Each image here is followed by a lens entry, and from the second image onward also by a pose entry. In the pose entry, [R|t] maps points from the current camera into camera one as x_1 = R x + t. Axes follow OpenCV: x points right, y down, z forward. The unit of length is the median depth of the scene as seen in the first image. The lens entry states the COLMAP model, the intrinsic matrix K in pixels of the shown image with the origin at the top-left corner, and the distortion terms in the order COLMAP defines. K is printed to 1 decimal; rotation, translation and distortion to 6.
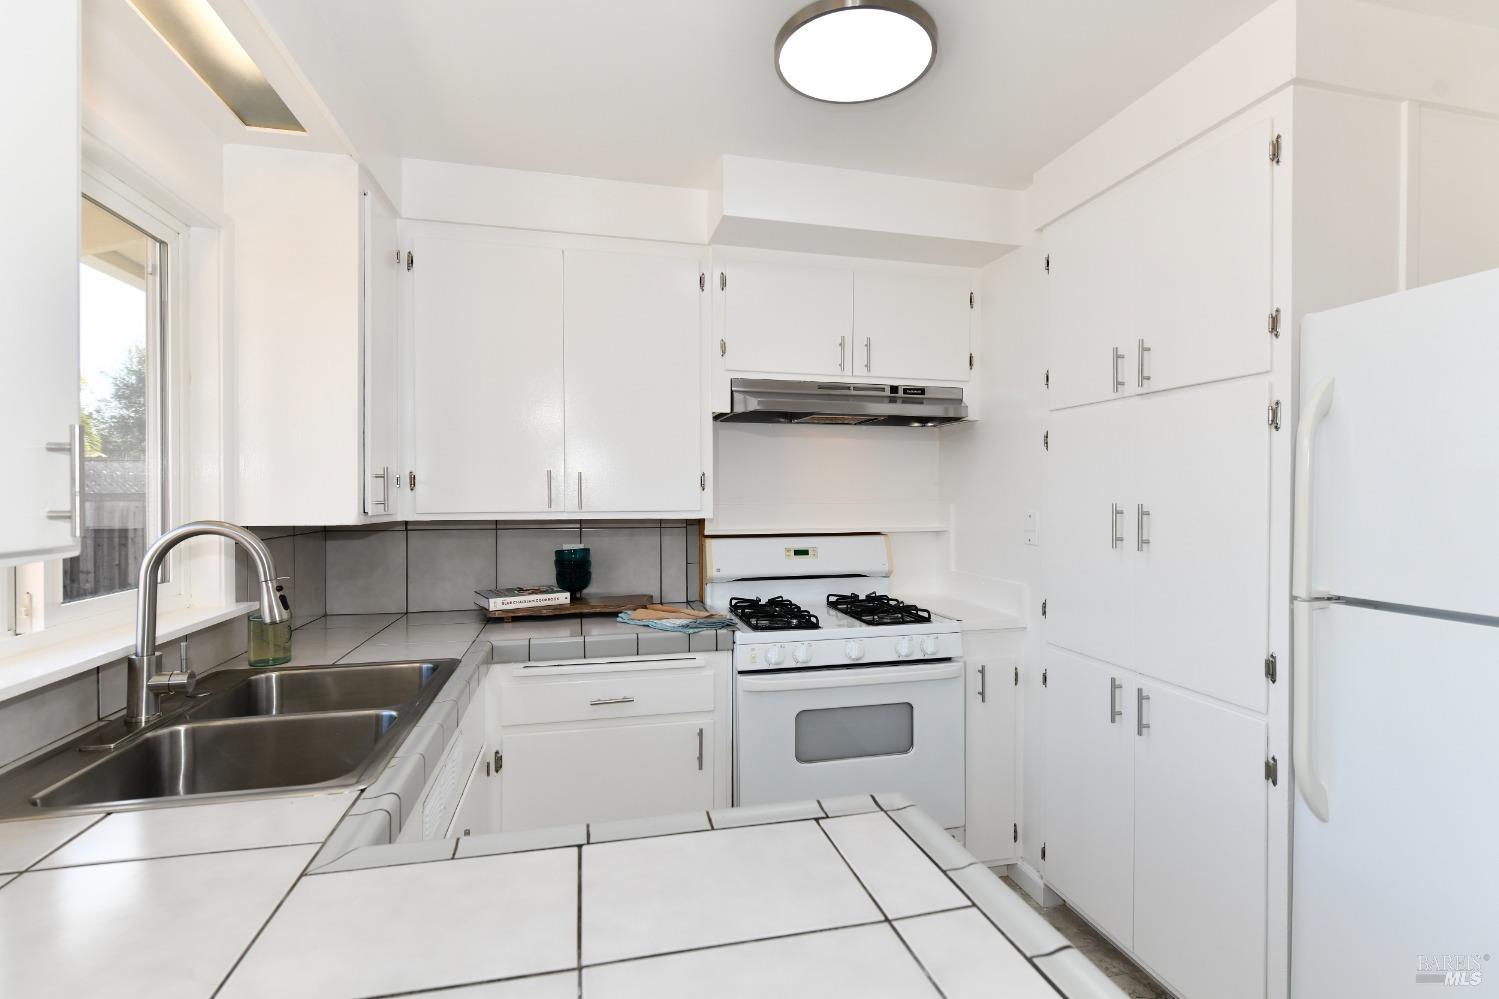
lens RADIAL K [[687.8, 0, 746.7], [0, 687.8, 499.7], [0, 0, 1]] dist [0.000552, 0.000097]
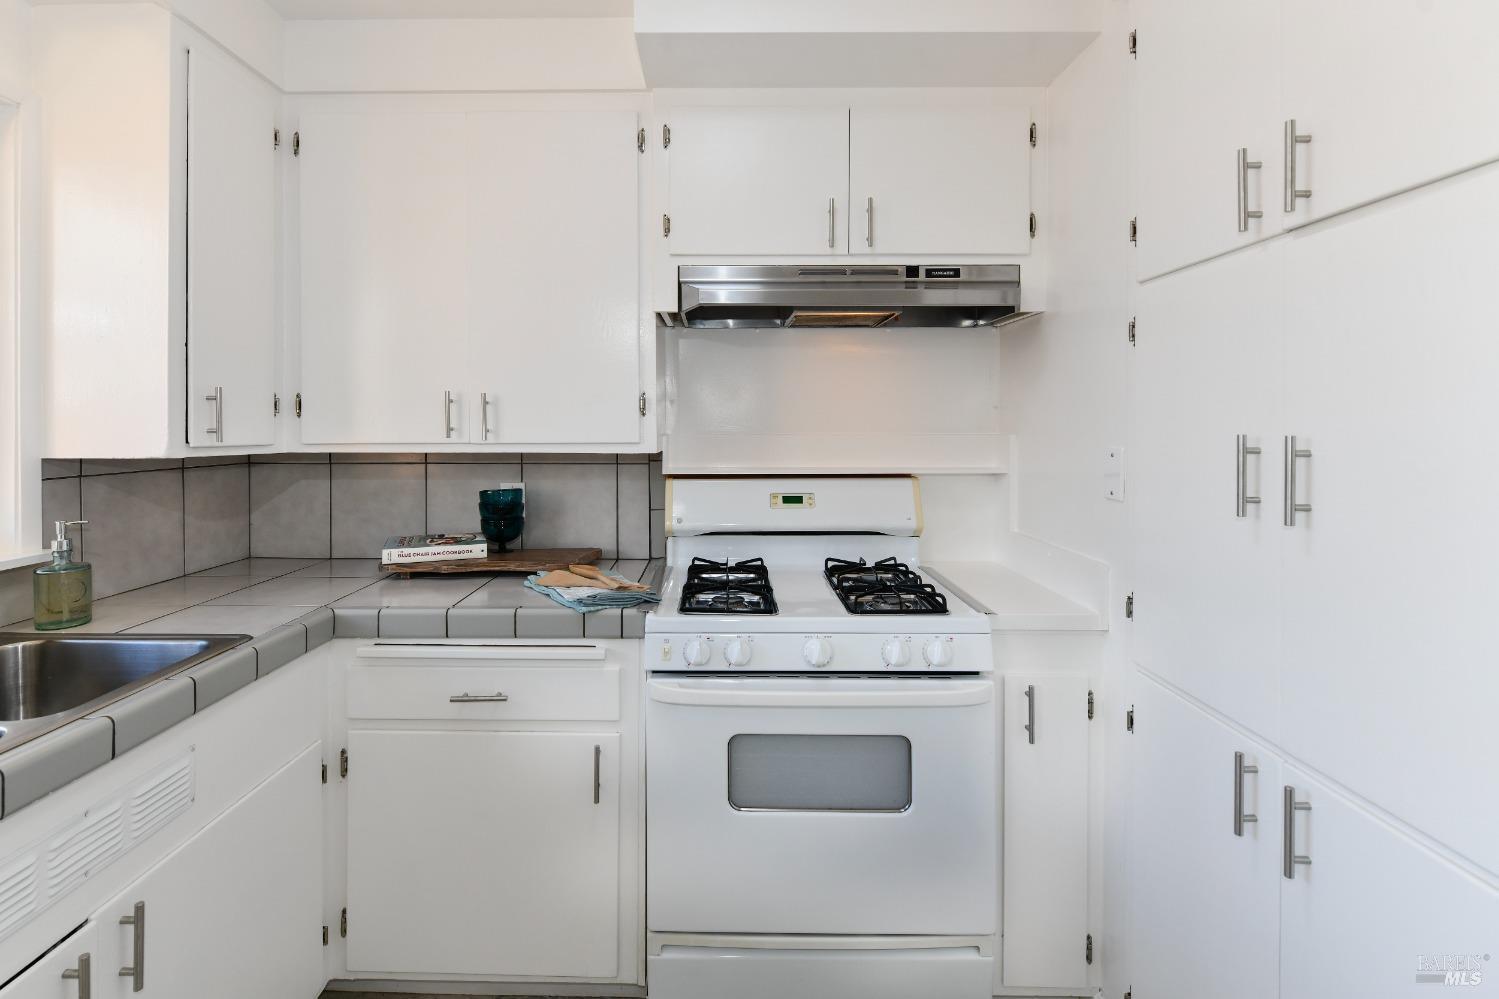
lens RADIAL K [[666.3, 0, 753.1], [0, 666.3, 429.0], [0, 0, 1]] dist [-0.003595, -0.000519]
pose [[0.972479, 0.001245, -0.232987, 0.235669], [-0.001990, 0.999994, -0.002963, 0.002576], [0.232981, 0.003345, 0.972475, 0.332565]]
